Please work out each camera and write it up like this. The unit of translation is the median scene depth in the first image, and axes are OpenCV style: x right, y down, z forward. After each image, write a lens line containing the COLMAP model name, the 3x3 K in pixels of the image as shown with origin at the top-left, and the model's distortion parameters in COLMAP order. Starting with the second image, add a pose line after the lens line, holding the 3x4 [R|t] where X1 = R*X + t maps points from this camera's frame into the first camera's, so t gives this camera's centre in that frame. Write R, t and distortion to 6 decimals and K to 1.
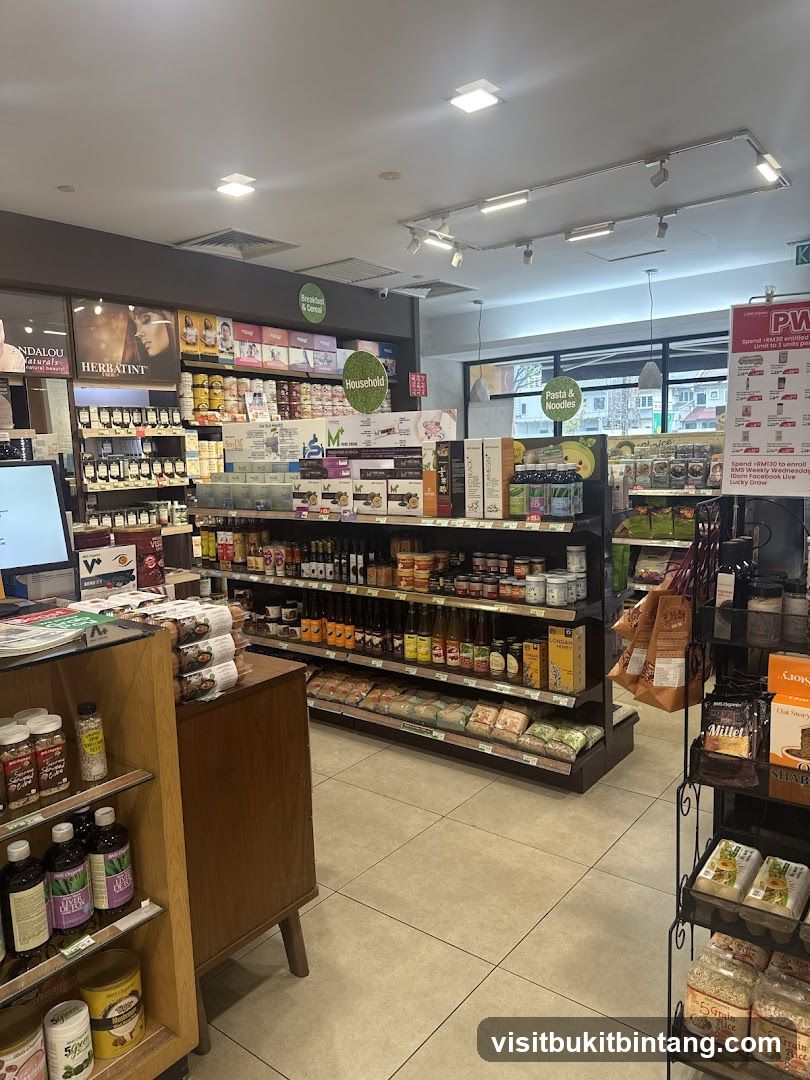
lens RADIAL K [[785.2, 0, 399.8], [0, 785.2, 549.8], [0, 0, 1]] dist [0.033924, -0.013949]
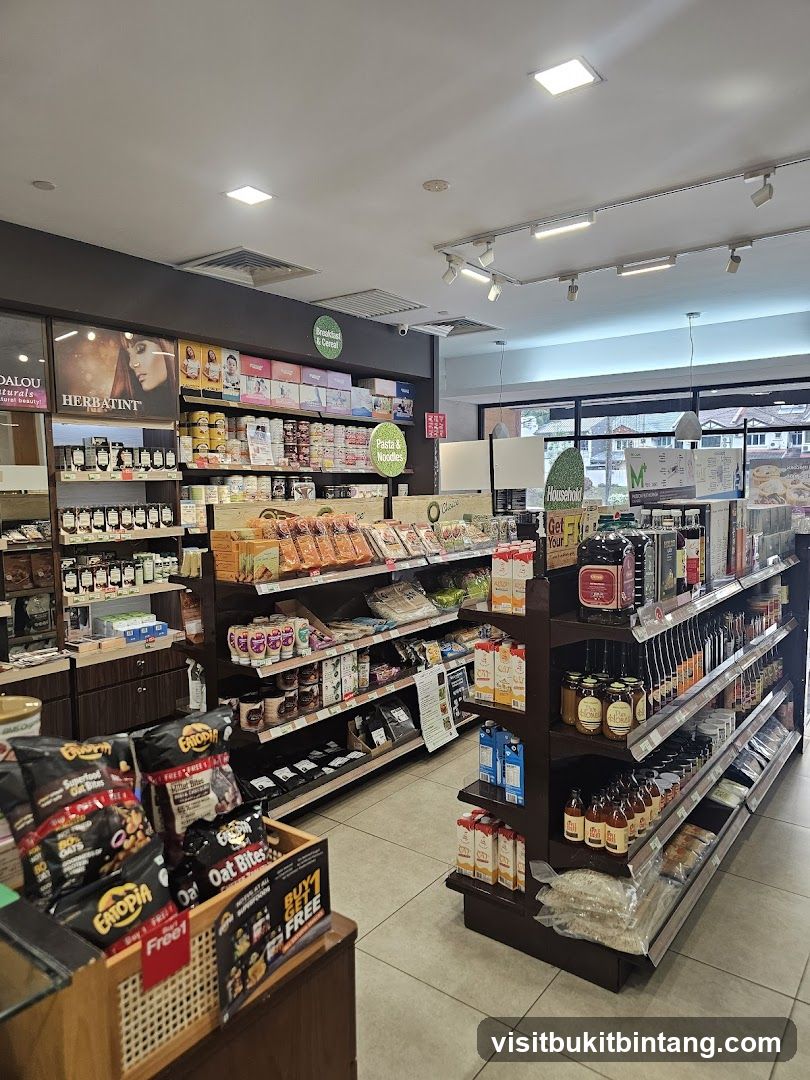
lens RADIAL K [[732.3, 0, 409.9], [0, 732.3, 539.5], [0, 0, 1]] dist [0.038287, 0.006059]
pose [[0.999321, 0.021777, 0.029736, -0.039721], [-0.020376, 0.998705, -0.046623, -0.044834], [-0.030712, 0.045986, 0.998470, 0.171479]]
